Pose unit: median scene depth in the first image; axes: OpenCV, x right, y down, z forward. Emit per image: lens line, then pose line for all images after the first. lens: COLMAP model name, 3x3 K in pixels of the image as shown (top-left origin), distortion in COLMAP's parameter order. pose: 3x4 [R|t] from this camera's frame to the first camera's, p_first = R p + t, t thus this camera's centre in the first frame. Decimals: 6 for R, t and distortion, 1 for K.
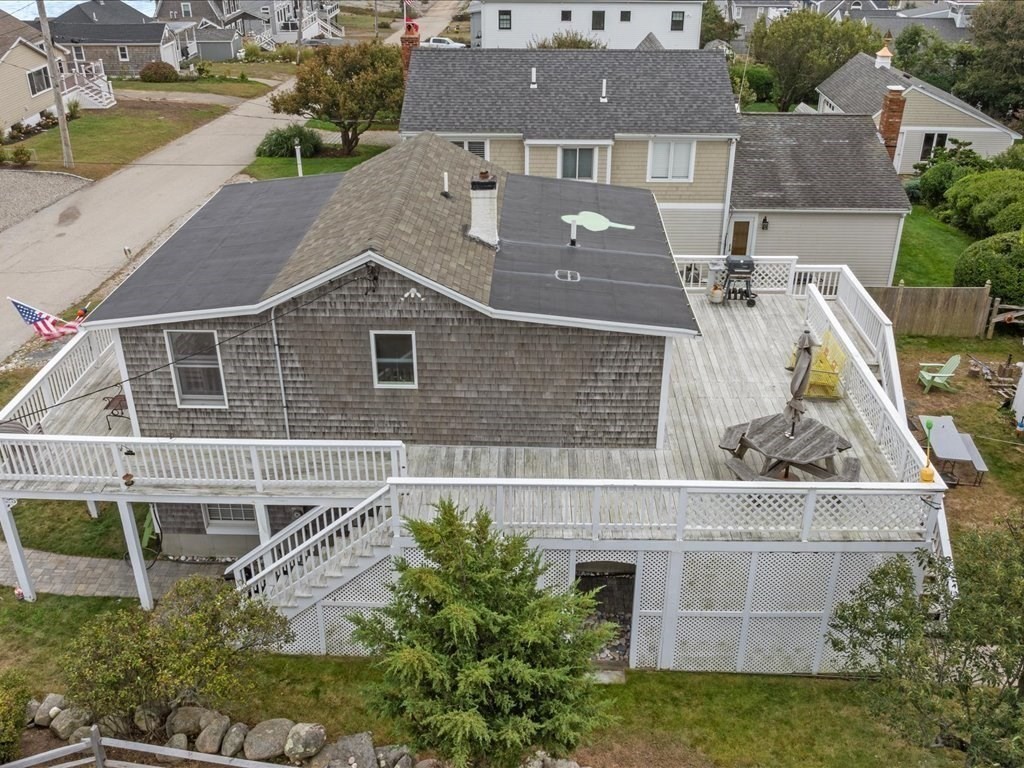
lens RADIAL K [[960.7, 0, 512.0], [0, 960.7, 384.0], [0, 0, 1]] dist [0.001169, -0.001289]
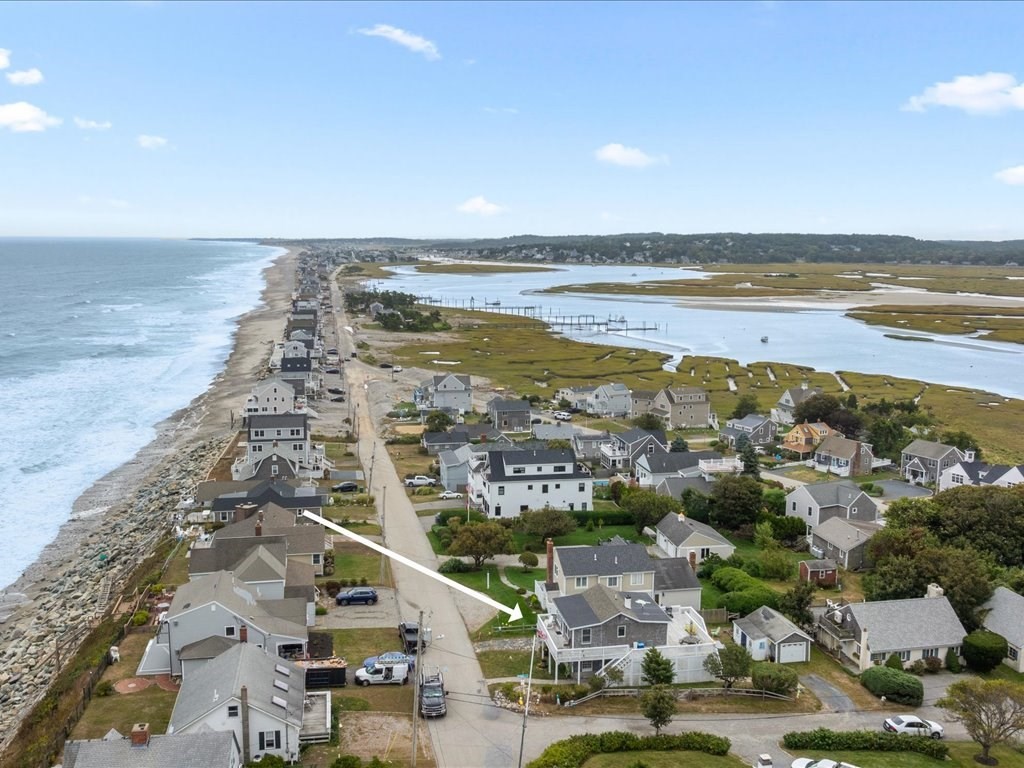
lens RADIAL K [[960.7, 0, 512.0], [0, 960.7, 384.0], [0, 0, 1]] dist [0.001169, -0.001289]
pose [[0.977912, -0.024876, 0.207532, -1.017644], [0.093534, 0.940012, -0.328069, 0.215073], [-0.186921, 0.340234, 0.921576, -2.463136]]
